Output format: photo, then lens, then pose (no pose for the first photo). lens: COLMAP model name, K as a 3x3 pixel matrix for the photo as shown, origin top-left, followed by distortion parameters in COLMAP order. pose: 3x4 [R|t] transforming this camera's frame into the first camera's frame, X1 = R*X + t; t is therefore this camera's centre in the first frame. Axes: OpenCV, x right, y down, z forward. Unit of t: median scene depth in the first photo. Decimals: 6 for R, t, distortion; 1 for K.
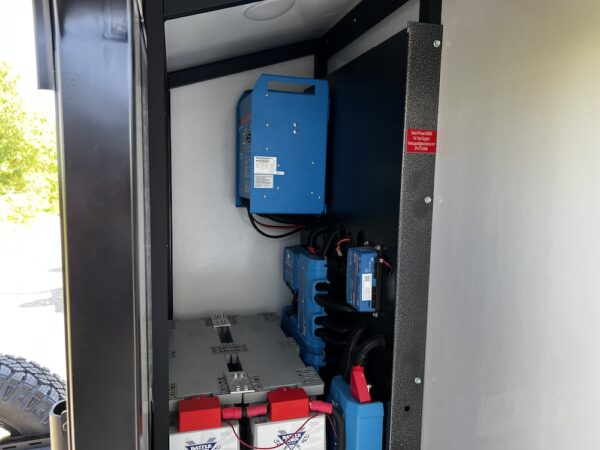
lens RADIAL K [[454.6, 0, 302.2], [0, 454.6, 227.5], [0, 0, 1]] dist [0.054926, -0.065604]
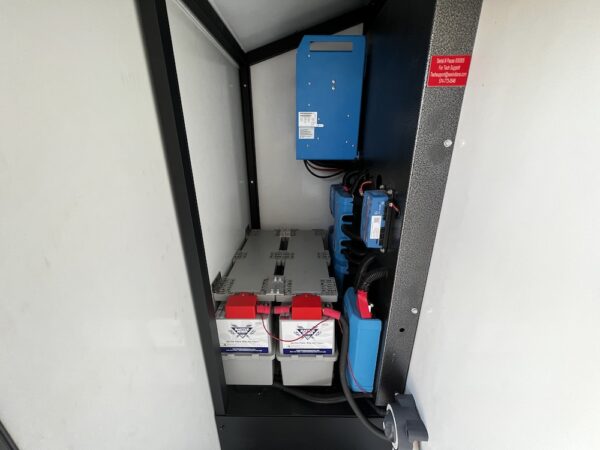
lens RADIAL K [[240.5, 0, 299.1], [0, 240.5, 224.4], [0, 0, 1]] dist [-0.004372, -0.000172]
pose [[0.957559, 0.072304, -0.279023, 0.122872], [-0.006739, 0.973378, 0.229108, -0.009314], [0.288160, -0.217504, 0.932553, 0.388946]]
